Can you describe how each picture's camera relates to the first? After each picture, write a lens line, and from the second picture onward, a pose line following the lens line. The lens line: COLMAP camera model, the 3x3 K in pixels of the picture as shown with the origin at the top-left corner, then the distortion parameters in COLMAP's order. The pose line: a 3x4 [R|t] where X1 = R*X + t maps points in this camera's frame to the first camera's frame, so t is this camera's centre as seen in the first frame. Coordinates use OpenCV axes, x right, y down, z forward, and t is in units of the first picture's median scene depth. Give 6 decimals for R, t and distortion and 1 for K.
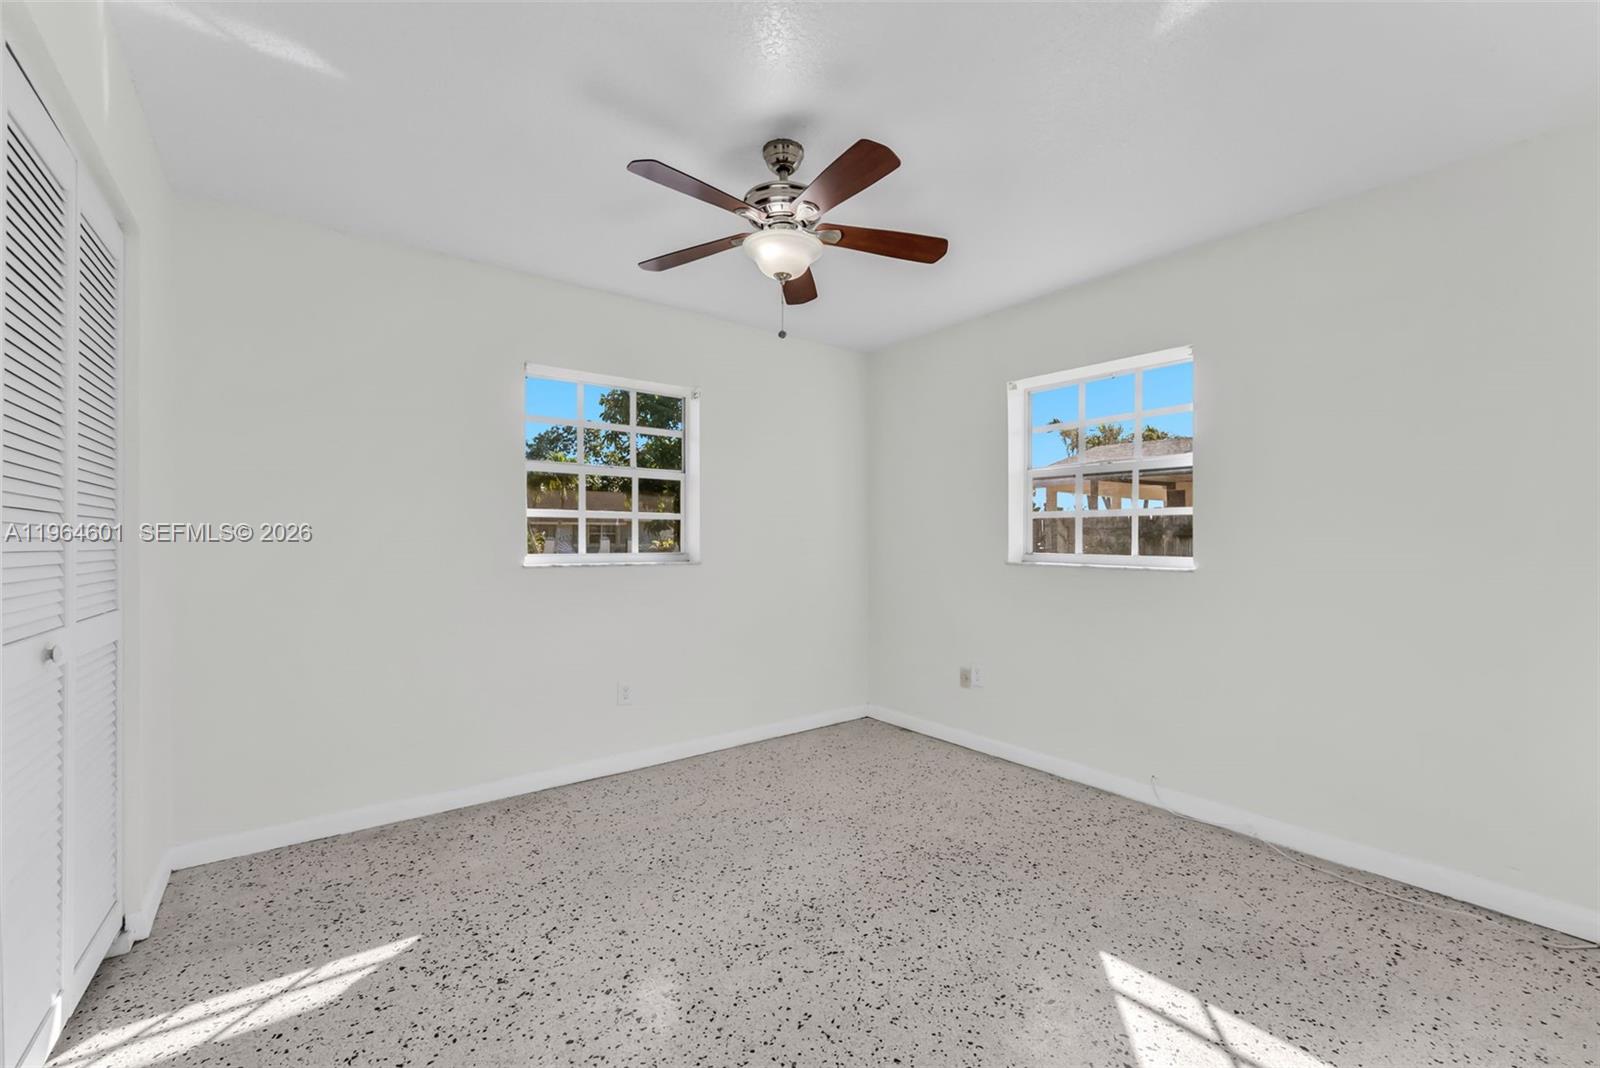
lens RADIAL K [[640.9, 0, 800.4], [0, 640.9, 538.2], [0, 0, 1]] dist [0.000766, -0.000431]
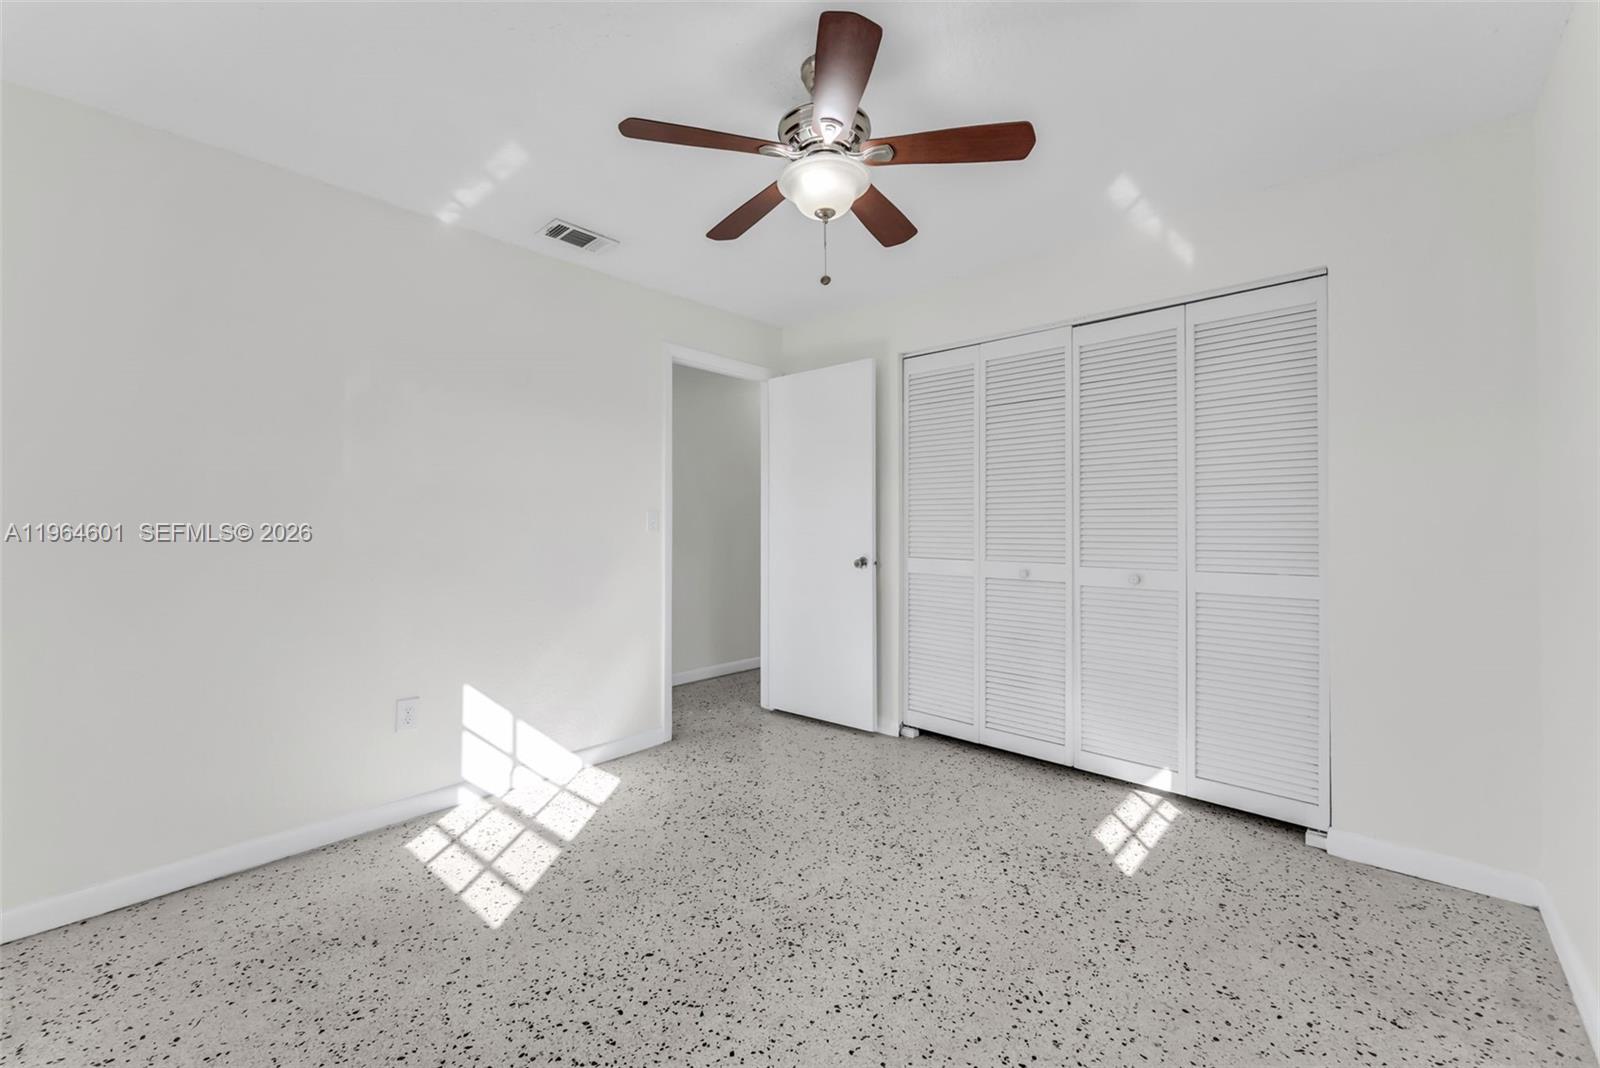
lens RADIAL K [[640.9, 0, 800.2], [0, 640.9, 529.6], [0, 0, 1]] dist [0.000766, -0.000431]
pose [[-0.982853, -0.000960, -0.184388, 0.182208], [-0.000239, 0.999992, -0.003931, 0.019791], [0.184391, -0.003819, -0.982846, 2.047083]]
